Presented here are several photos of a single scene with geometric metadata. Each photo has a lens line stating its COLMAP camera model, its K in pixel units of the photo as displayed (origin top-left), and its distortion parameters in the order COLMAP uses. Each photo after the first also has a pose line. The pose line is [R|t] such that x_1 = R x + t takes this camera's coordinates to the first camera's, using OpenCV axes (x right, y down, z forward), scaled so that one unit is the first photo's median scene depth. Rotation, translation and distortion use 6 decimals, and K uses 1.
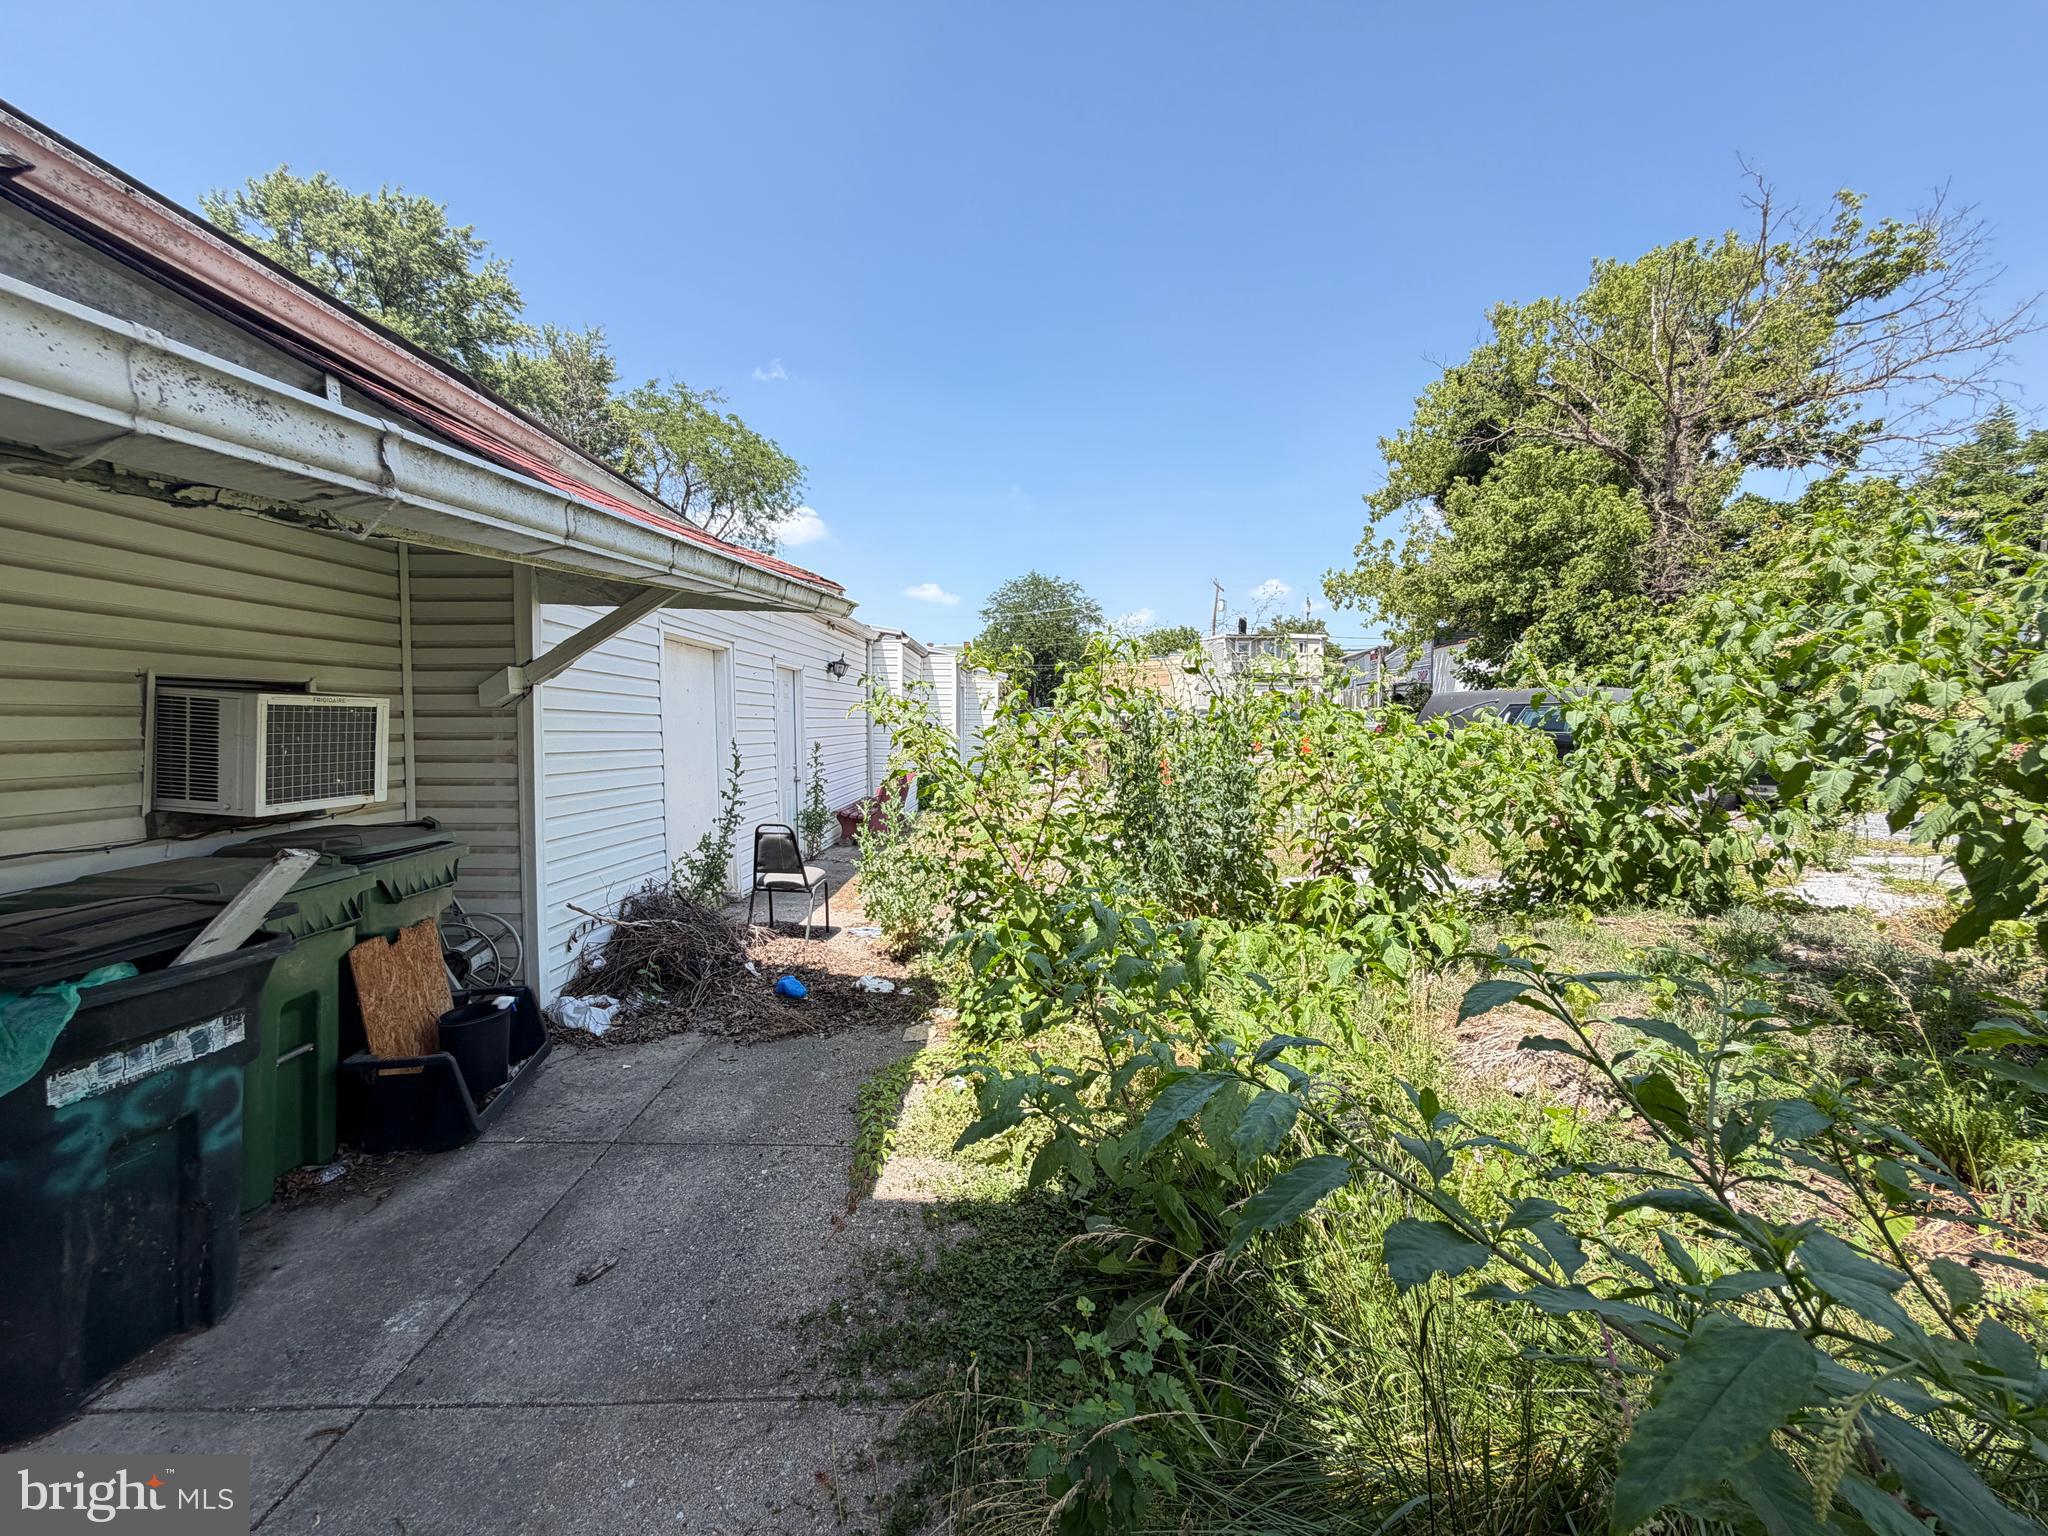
lens RADIAL K [[814.2, 0, 1015.5], [0, 814.2, 774.0], [0, 0, 1]] dist [-0.000463, 0.000351]
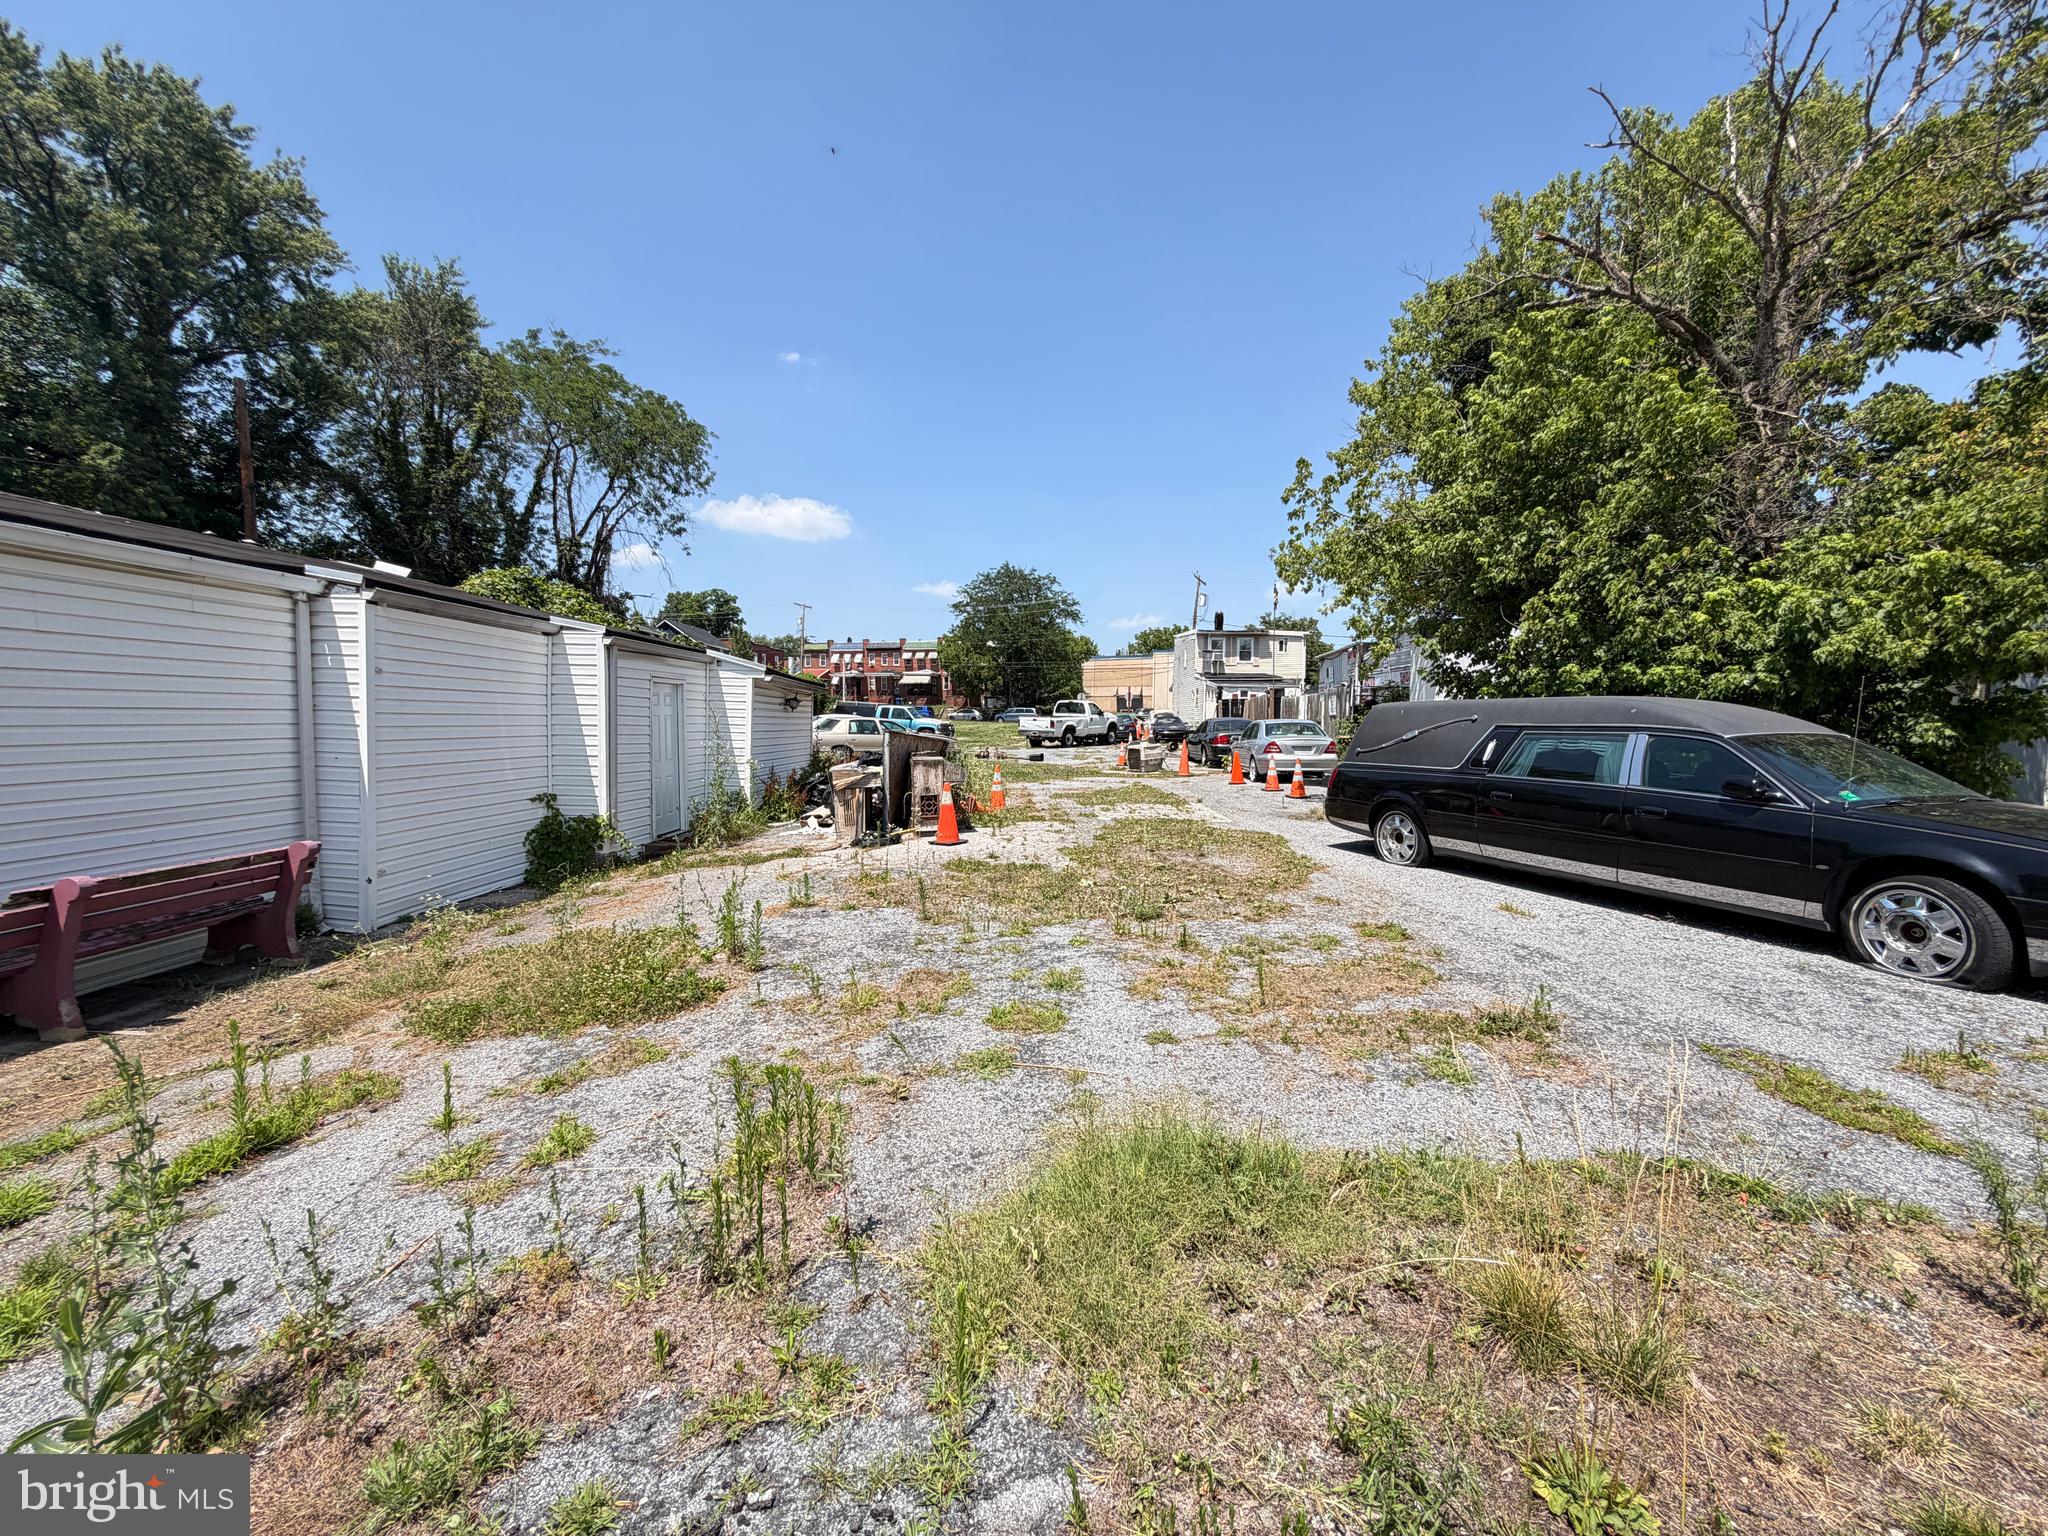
lens RADIAL K [[814.2, 0, 1018.5], [0, 814.2, 773.2], [0, 0, 1]] dist [-0.000463, 0.000351]
pose [[0.999913, 0.013013, -0.002374, 0.149146], [-0.013013, 0.999915, 0.000221, -0.025958], [0.002376, -0.000190, 0.999997, 0.231239]]
